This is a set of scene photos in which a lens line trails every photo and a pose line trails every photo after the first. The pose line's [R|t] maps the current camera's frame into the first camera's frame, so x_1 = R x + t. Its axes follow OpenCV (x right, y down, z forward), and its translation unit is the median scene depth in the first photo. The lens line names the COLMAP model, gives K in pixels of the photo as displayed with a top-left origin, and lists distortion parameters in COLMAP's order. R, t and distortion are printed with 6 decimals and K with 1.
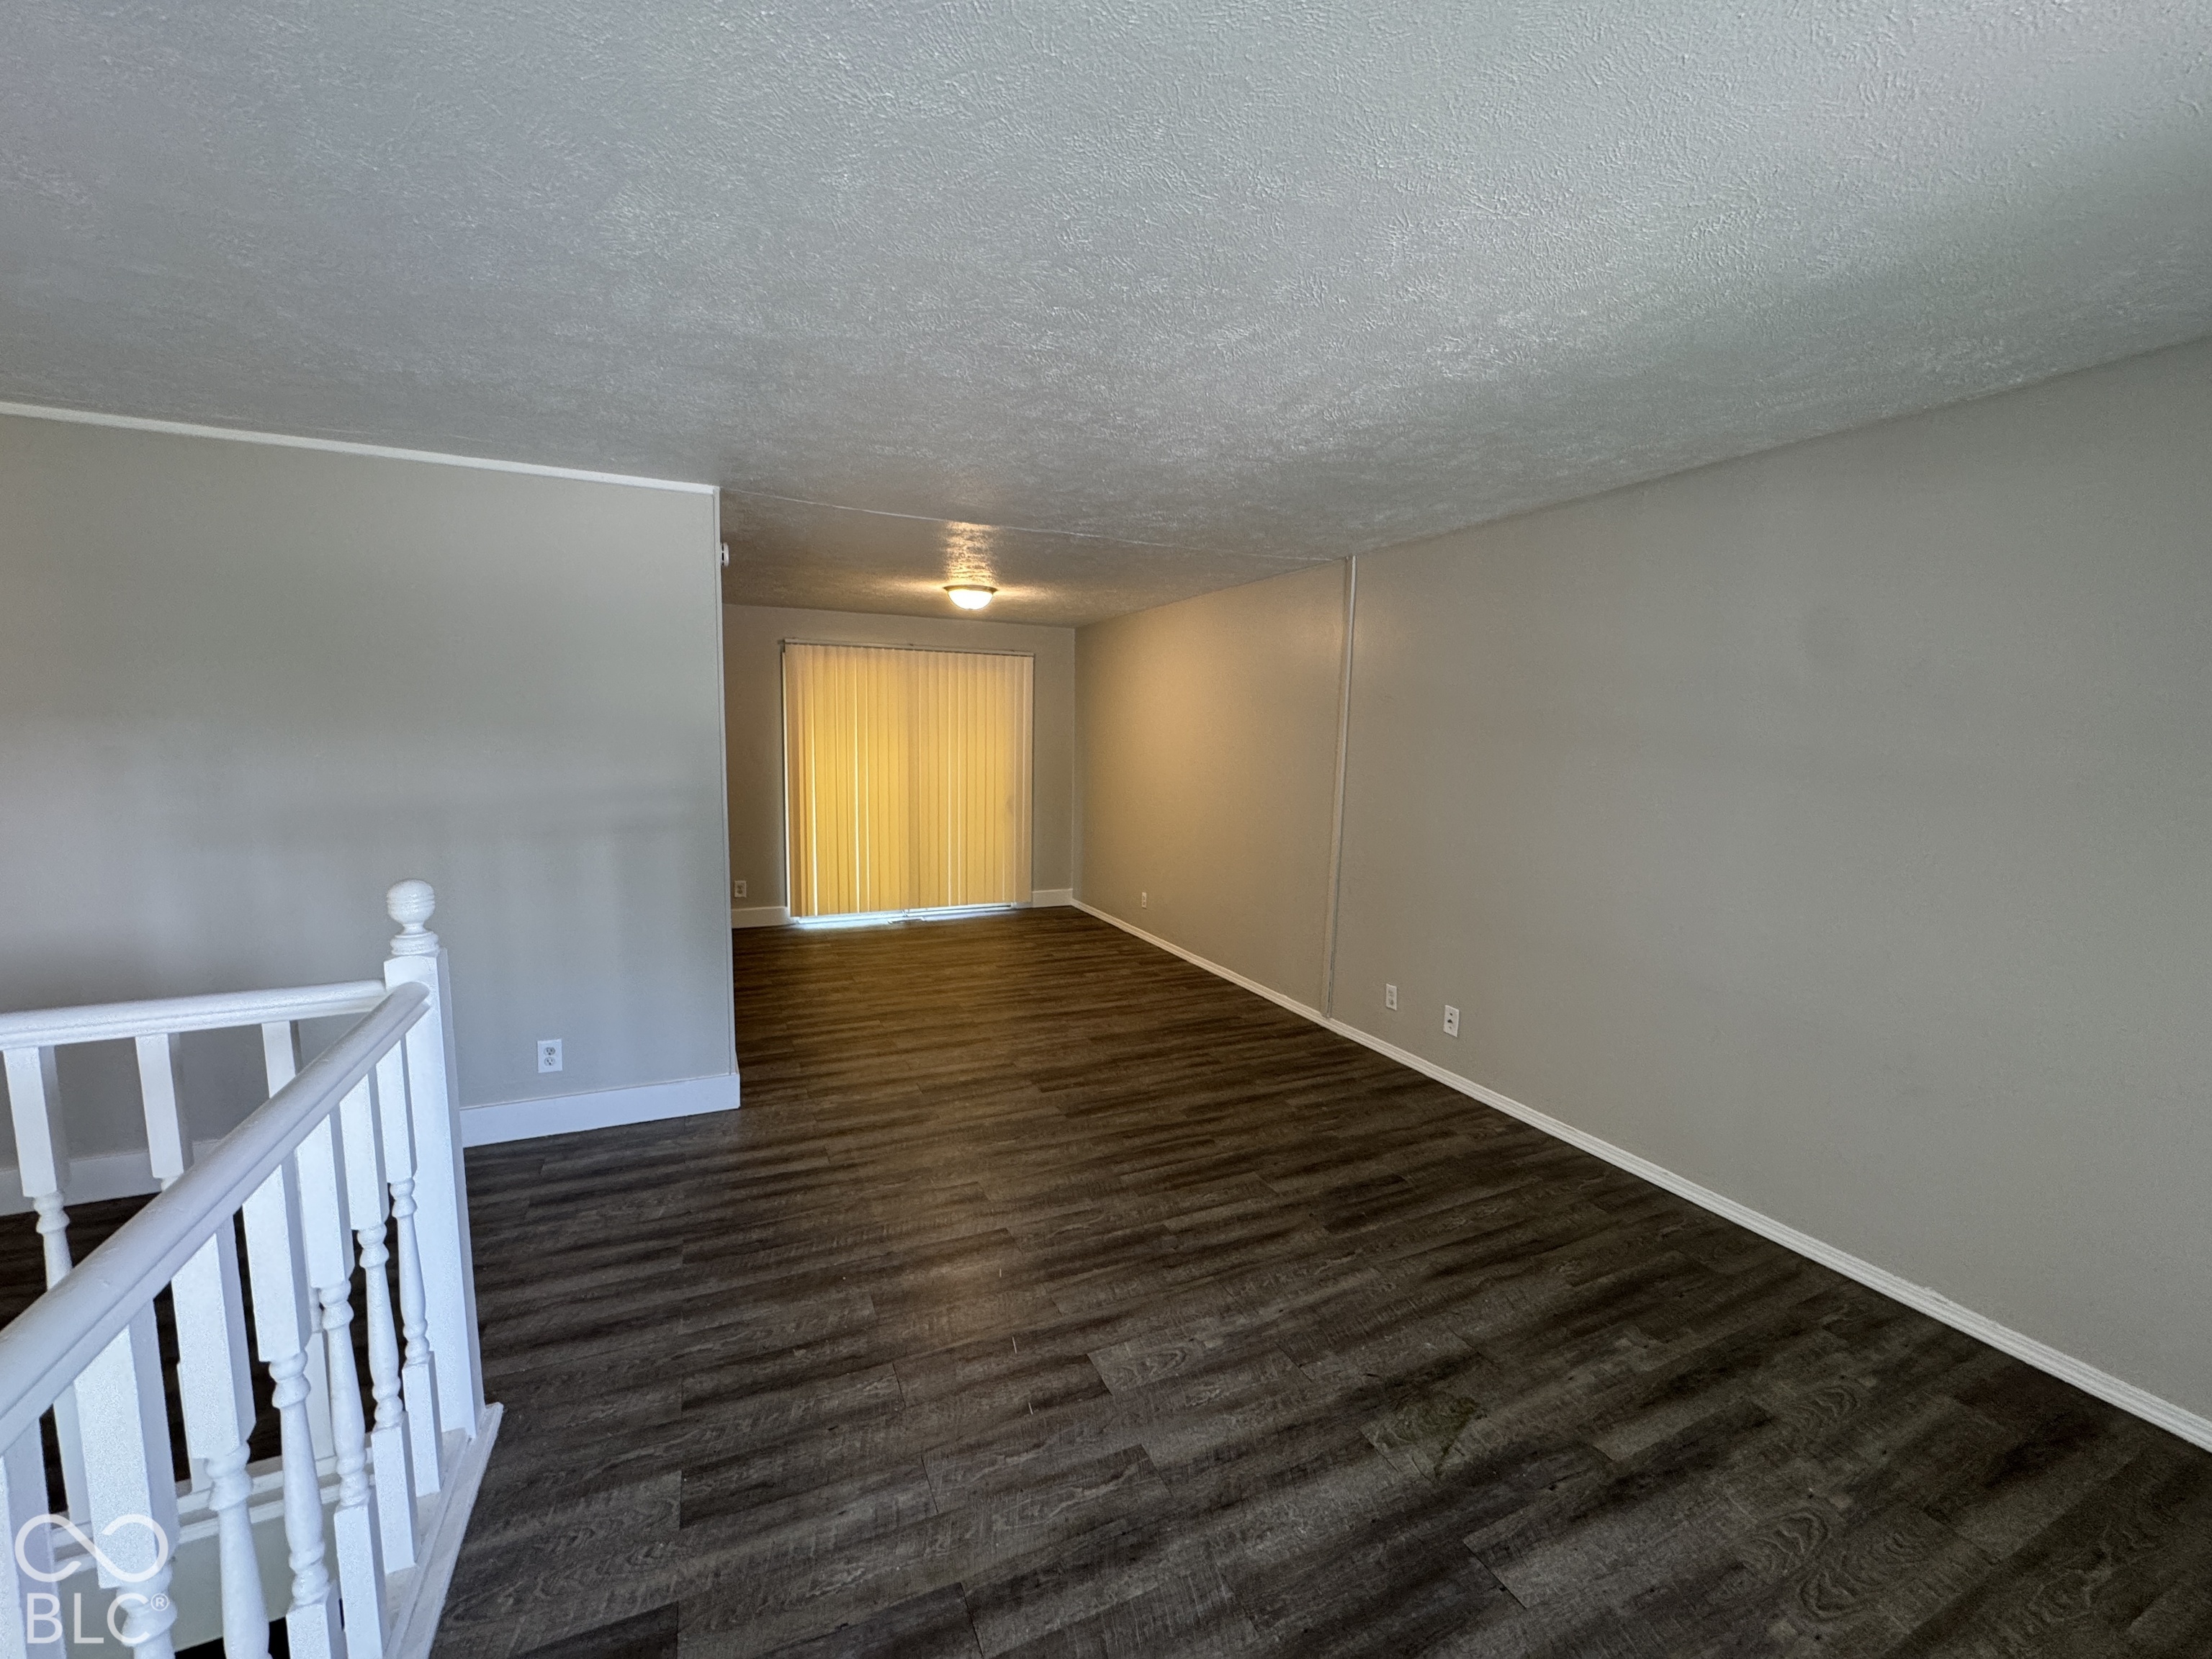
lens RADIAL K [[885.2, 0, 1106.6], [0, 885.2, 831.1], [0, 0, 1]] dist [-0.001153, 0.000483]
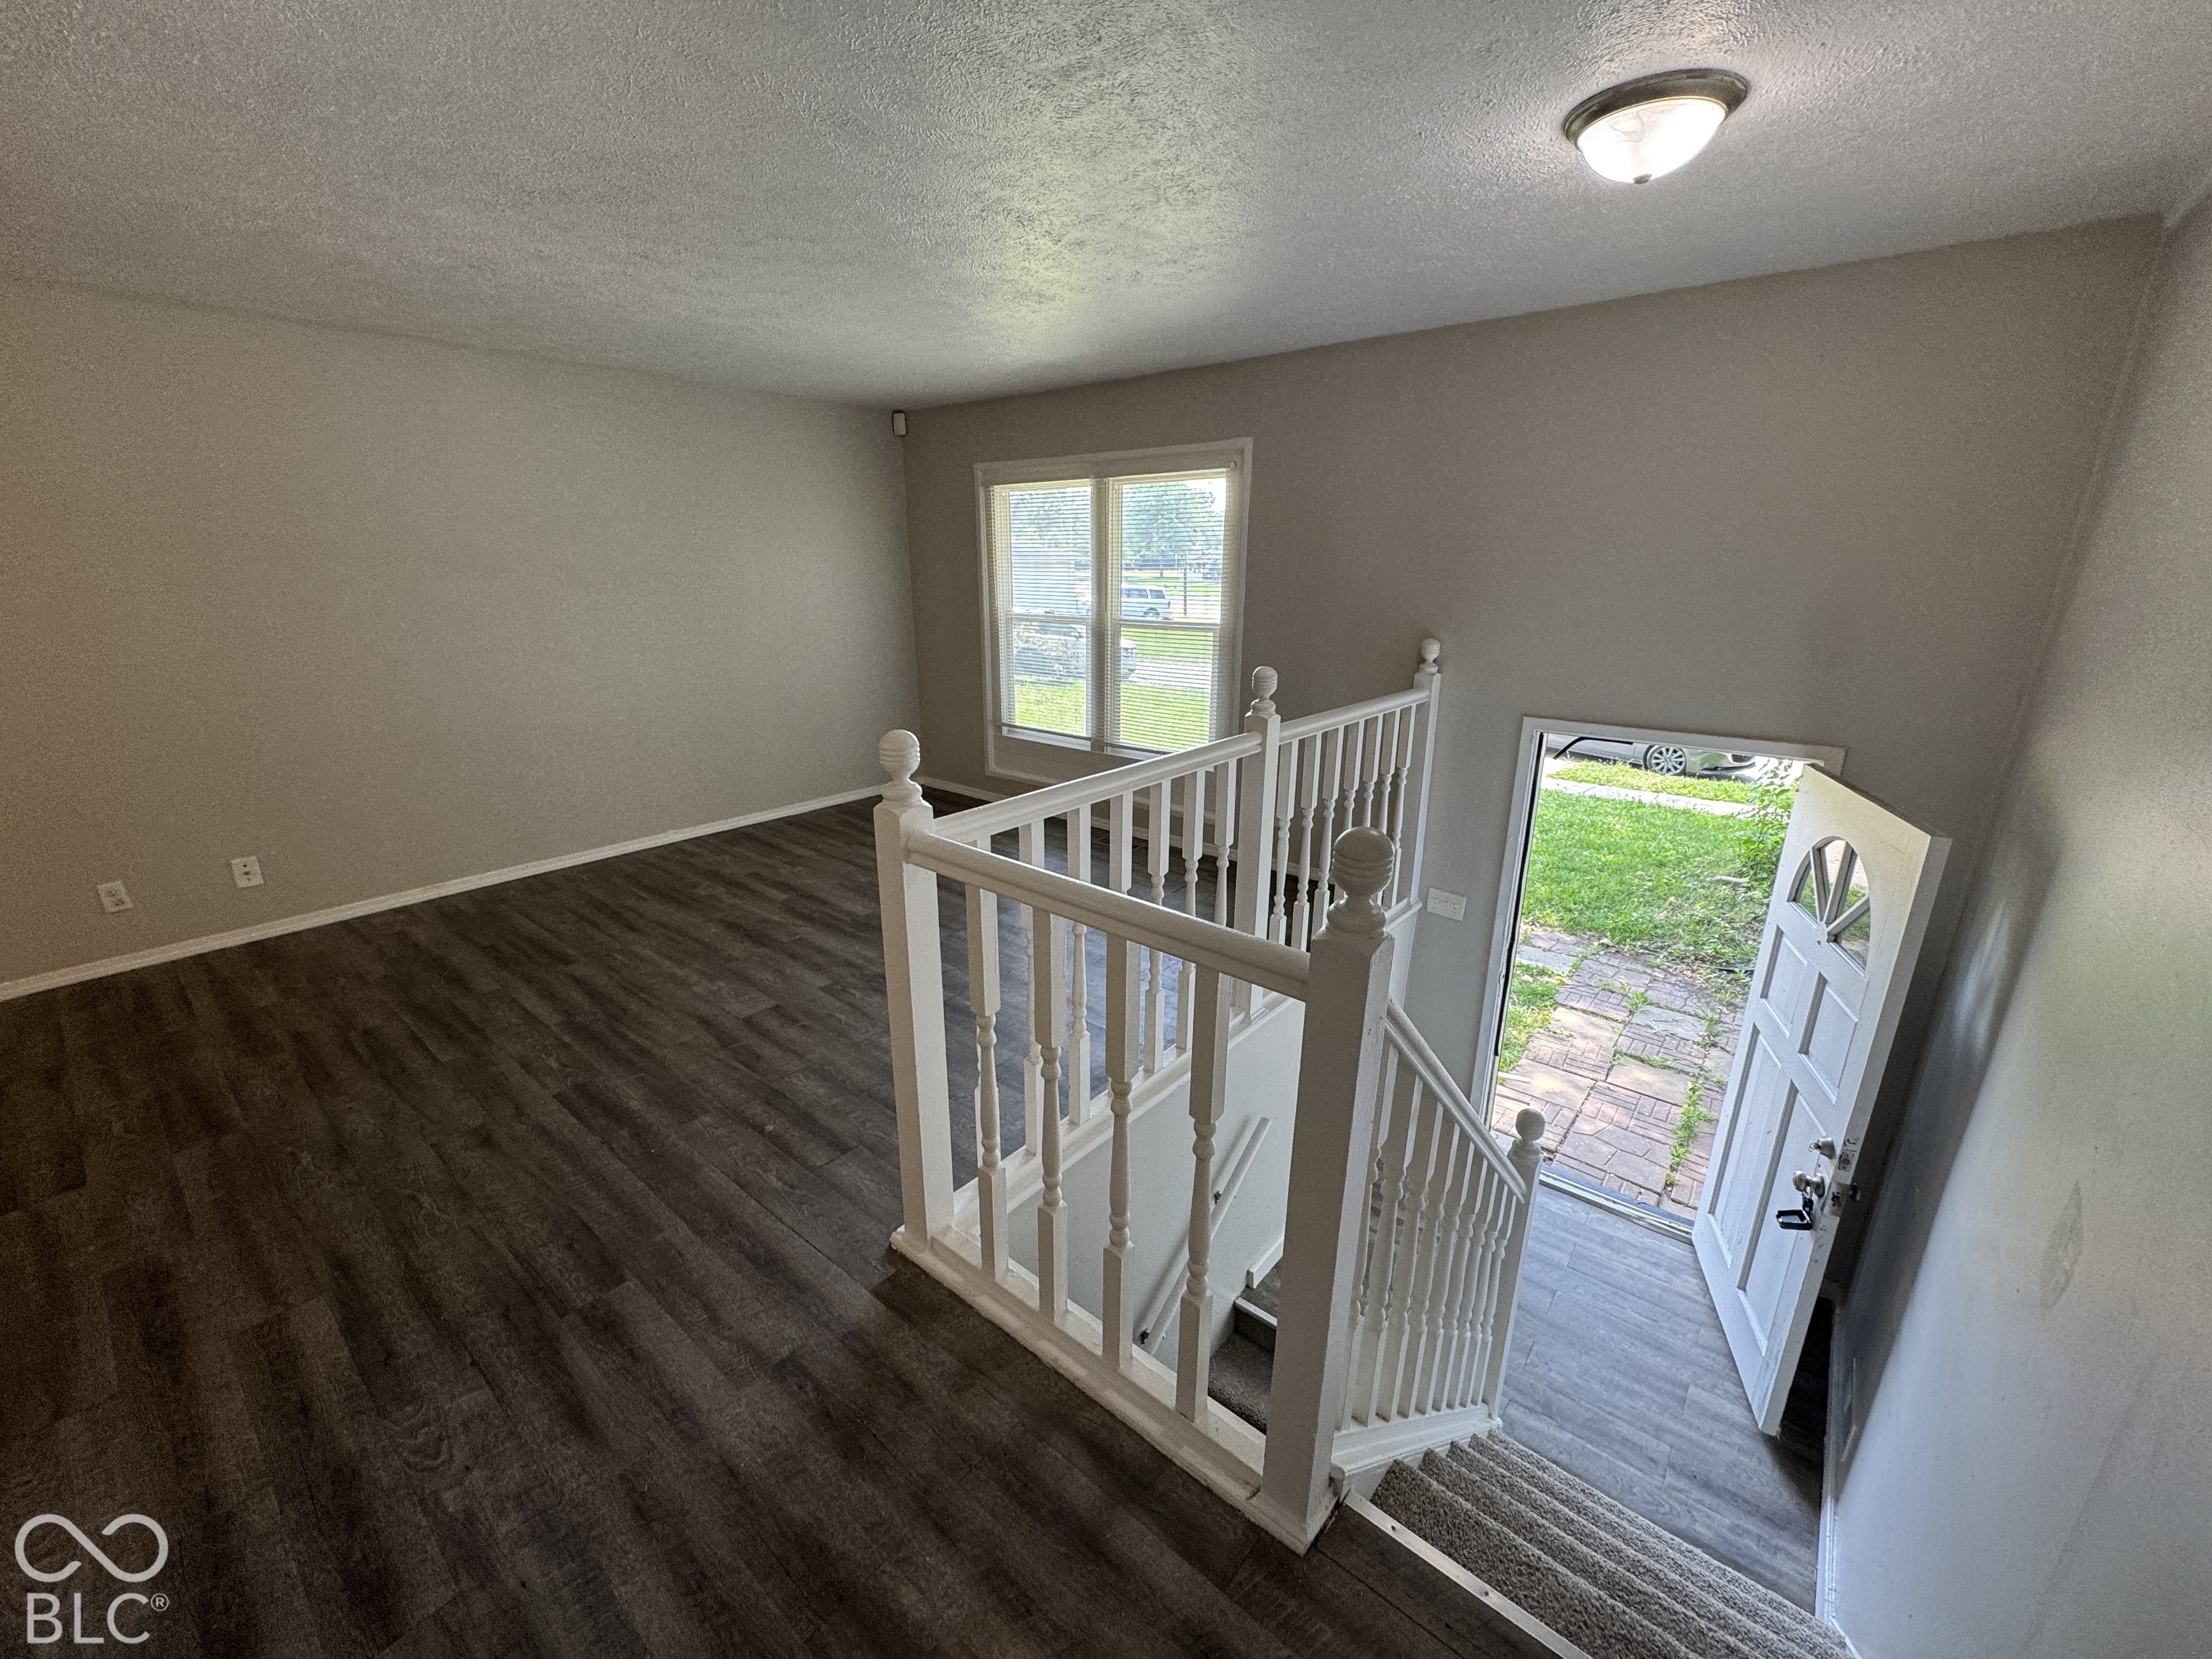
lens RADIAL K [[885.2, 0, 1100.0], [0, 885.2, 822.5], [0, 0, 1]] dist [-0.001153, 0.000483]
pose [[-0.430308, -0.274985, 0.859778, -0.966487], [0.090264, 0.934589, 0.344088, -0.091647], [-0.898158, 0.225671, -0.377340, 0.660054]]
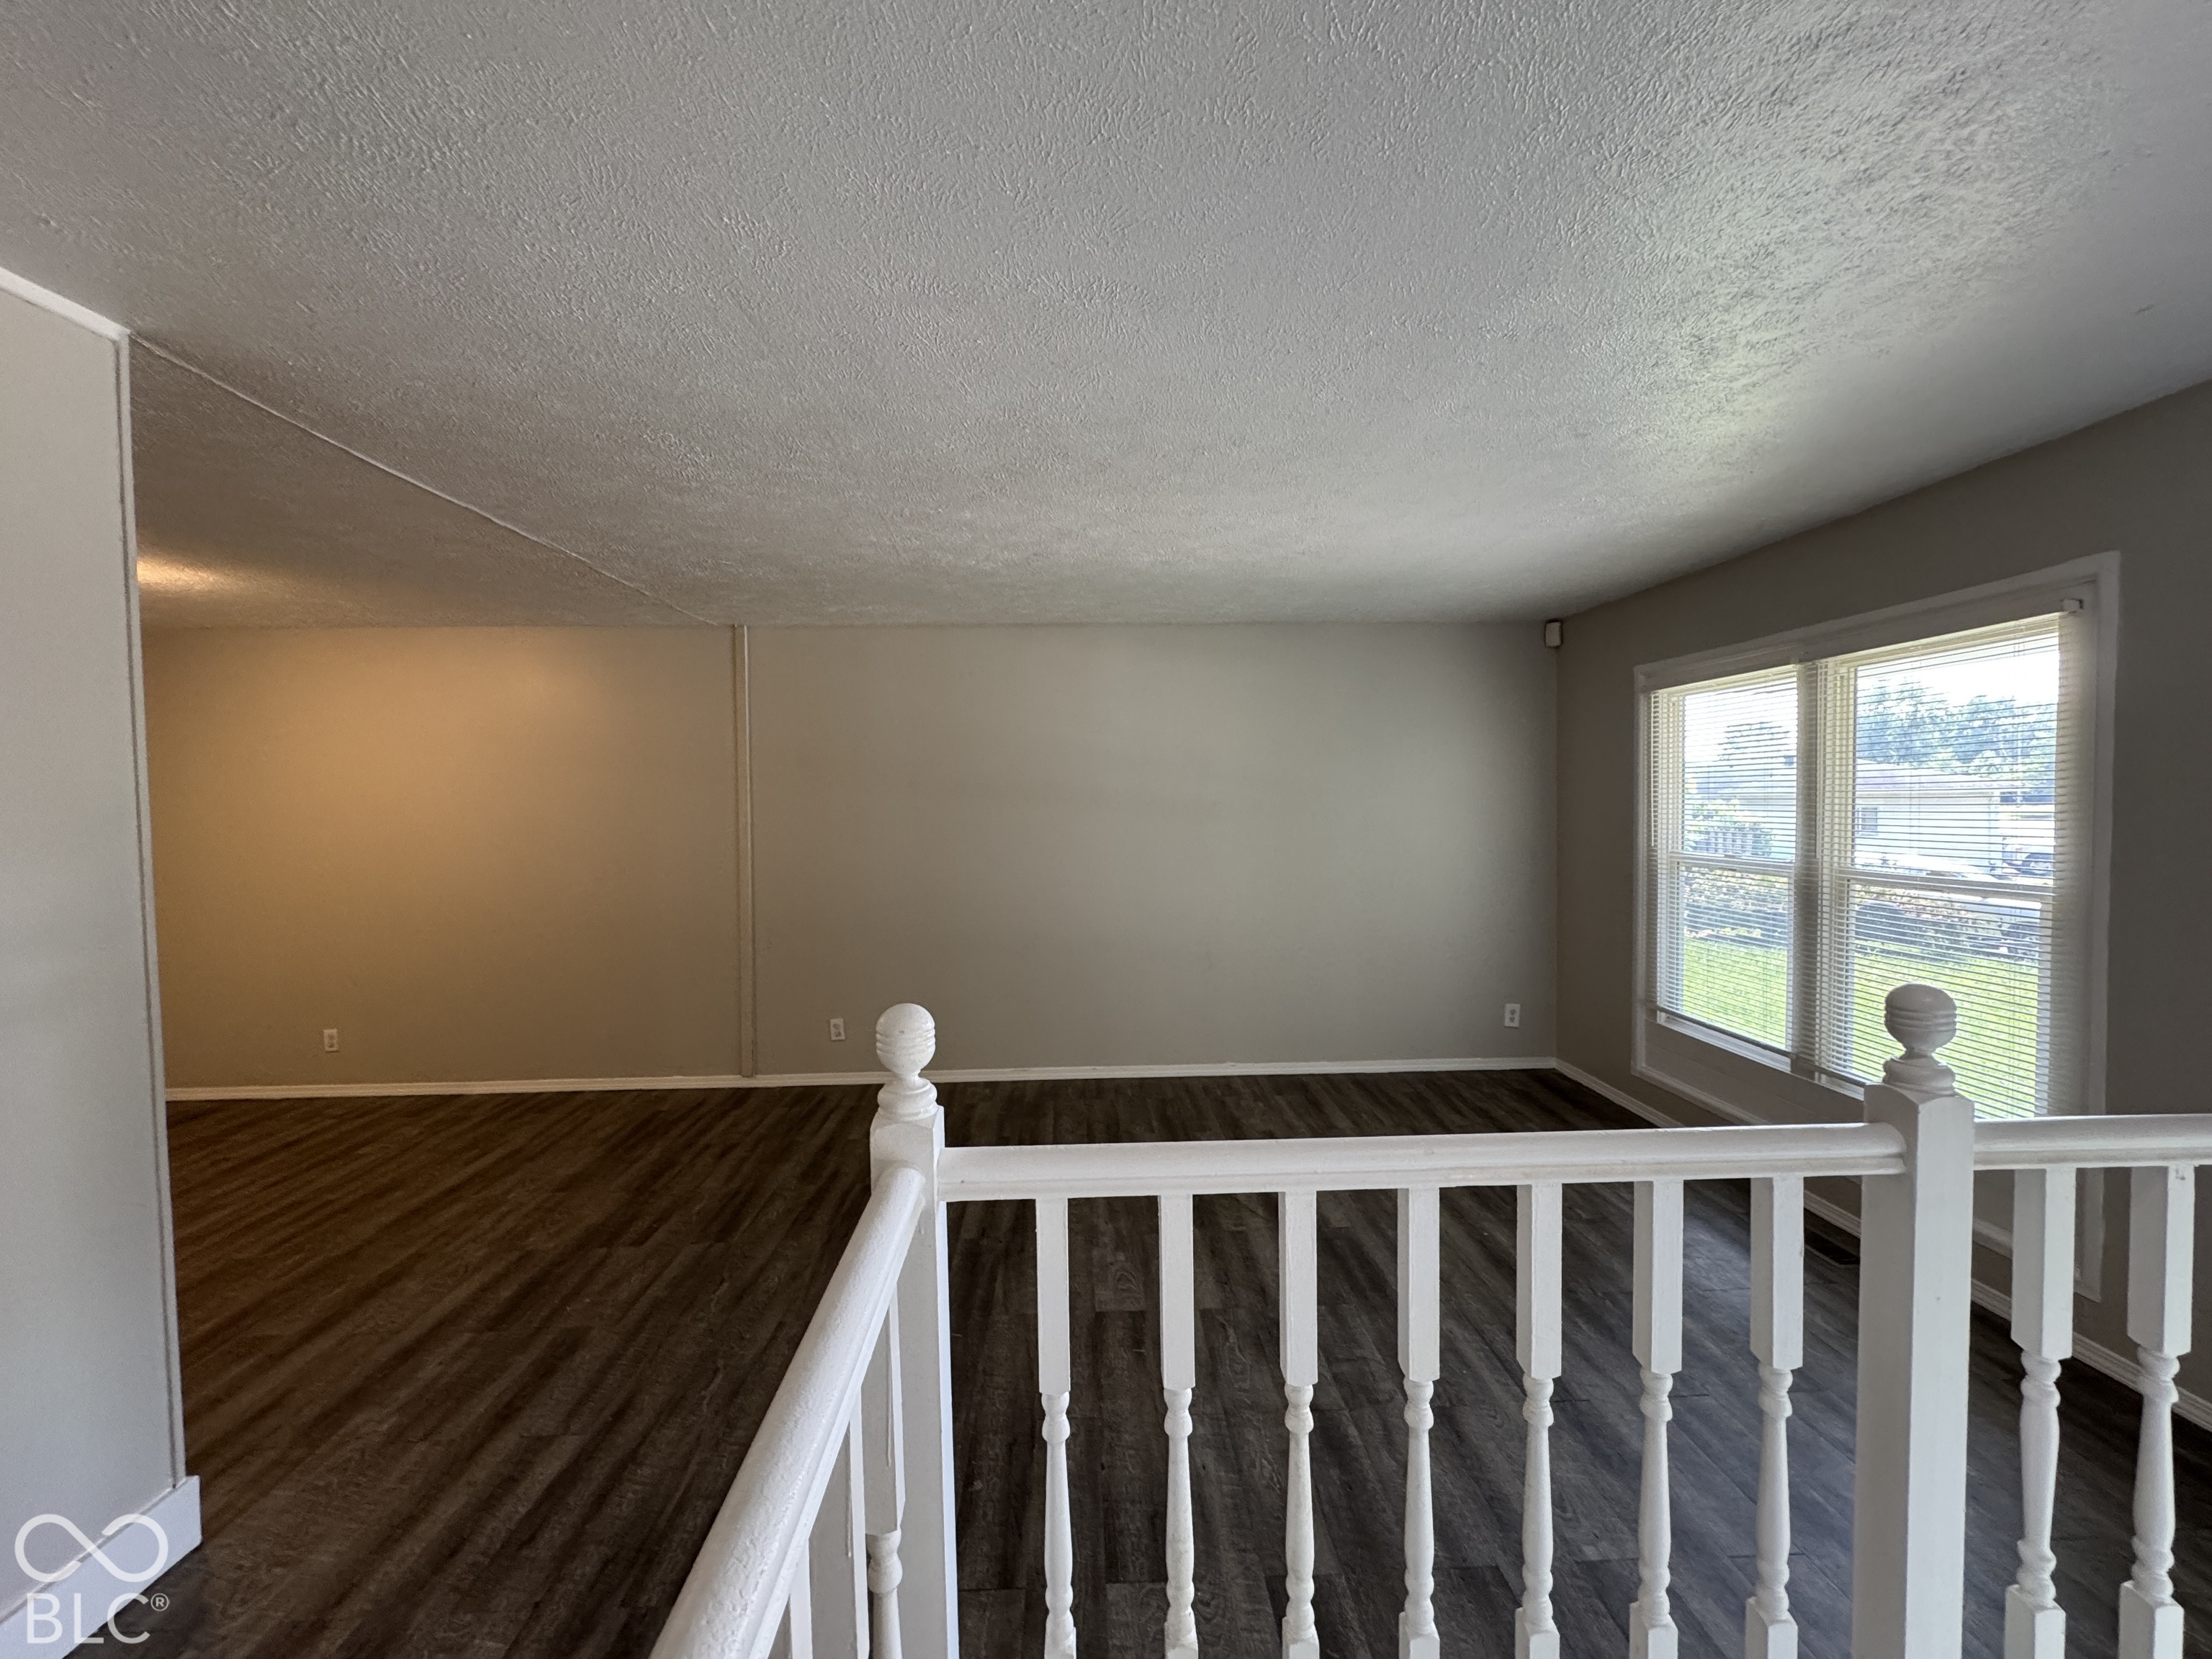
lens RADIAL K [[885.2, 0, 1105.9], [0, 885.2, 827.9], [0, 0, 1]] dist [-0.001153, 0.000483]
pose [[0.382318, -0.050492, 0.922650, -0.744212], [0.120863, 0.992660, 0.004242, -0.035420], [-0.916092, 0.109893, 0.385614, 0.323045]]
